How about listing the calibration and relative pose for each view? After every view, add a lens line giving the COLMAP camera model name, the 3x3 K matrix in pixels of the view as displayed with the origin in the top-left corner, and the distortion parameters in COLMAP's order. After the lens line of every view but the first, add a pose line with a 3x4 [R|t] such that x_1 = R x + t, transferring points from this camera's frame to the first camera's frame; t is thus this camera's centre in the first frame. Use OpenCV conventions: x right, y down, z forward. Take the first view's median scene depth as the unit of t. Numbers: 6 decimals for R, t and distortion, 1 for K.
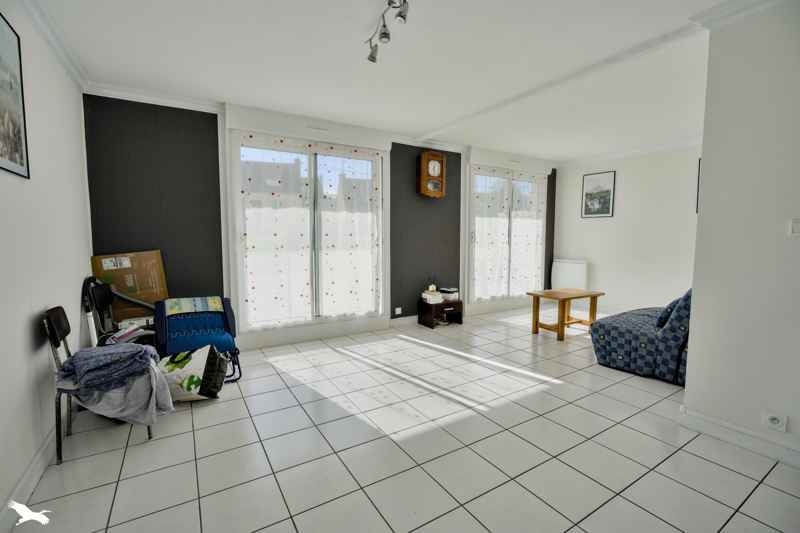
lens RADIAL K [[358.0, 0, 400.0], [0, 358.0, 266.5], [0, 0, 1]] dist [-0.000765, -0.000069]
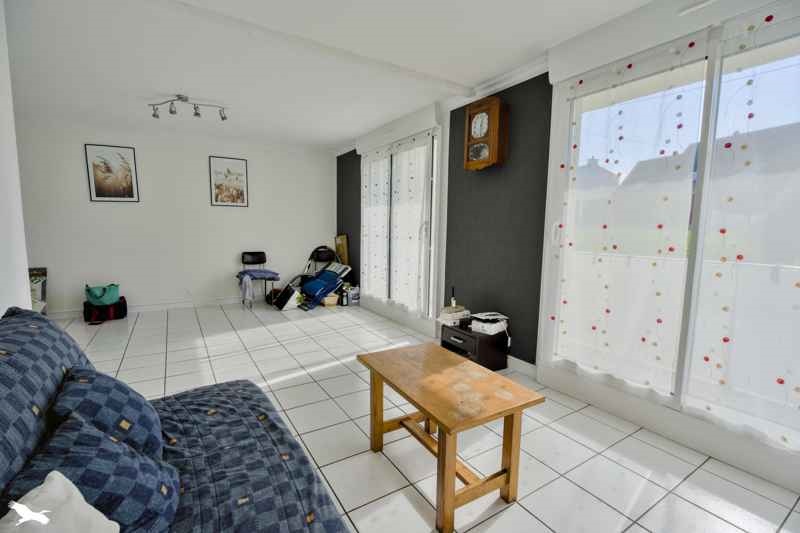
lens RADIAL K [[358.0, 0, 400.0], [0, 358.0, 266.5], [0, 0, 1]] dist [-0.000765, -0.000069]
pose [[0.007529, 0.101607, -0.994796, 0.884149], [-0.102130, 0.989700, 0.100314, -0.078868], [0.994743, 0.100844, 0.017828, 0.992675]]
